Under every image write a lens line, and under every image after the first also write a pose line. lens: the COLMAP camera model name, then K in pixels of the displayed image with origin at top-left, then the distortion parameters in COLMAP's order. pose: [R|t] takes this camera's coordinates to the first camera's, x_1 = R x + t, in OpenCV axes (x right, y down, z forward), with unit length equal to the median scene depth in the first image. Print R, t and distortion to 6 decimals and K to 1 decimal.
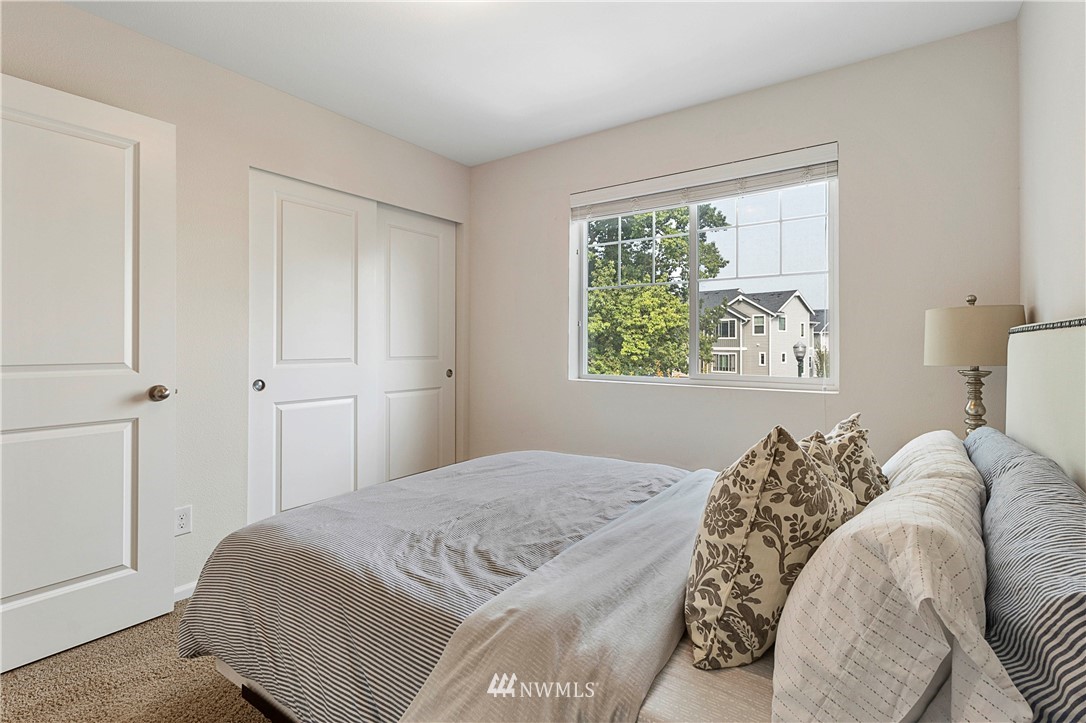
lens RADIAL K [[512.7, 0, 543.4], [0, 512.7, 339.4], [0, 0, 1]] dist [0.003962, 0.000978]
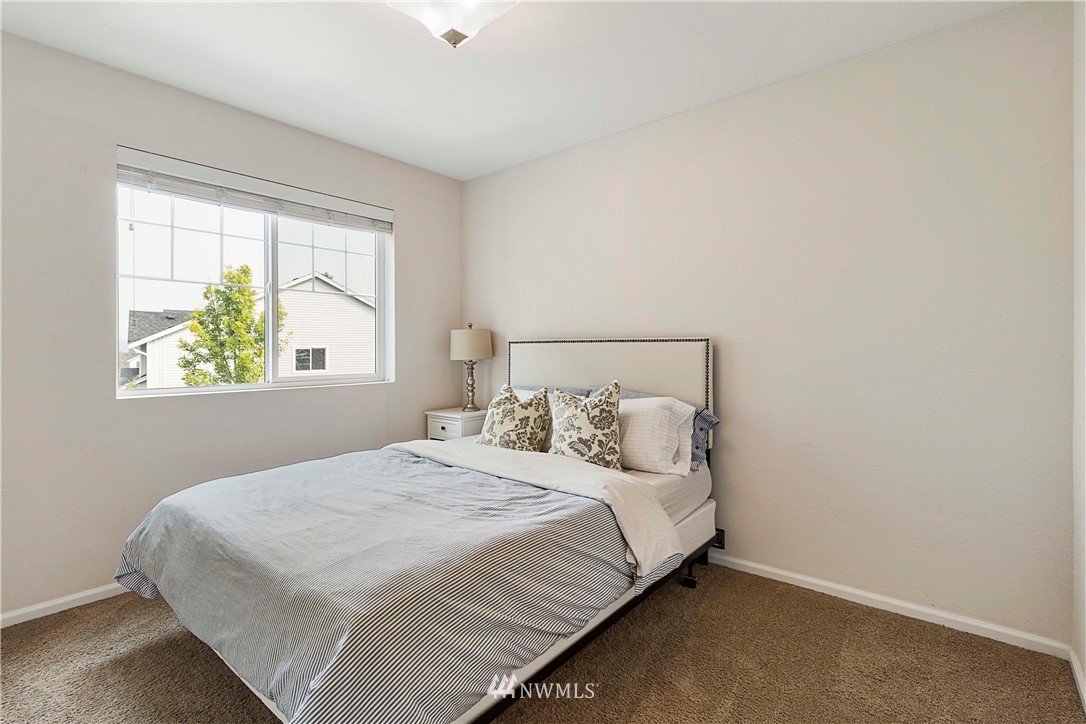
lens RADIAL K [[512.7, 0, 543.4], [0, 512.7, 339.9], [0, 0, 1]] dist [0.003962, 0.000978]
pose [[0.073659, 0.015071, 0.997170, -1.622723], [-0.008888, 0.999856, -0.014455, 0.004354], [-0.997244, -0.007798, 0.073782, 0.882763]]
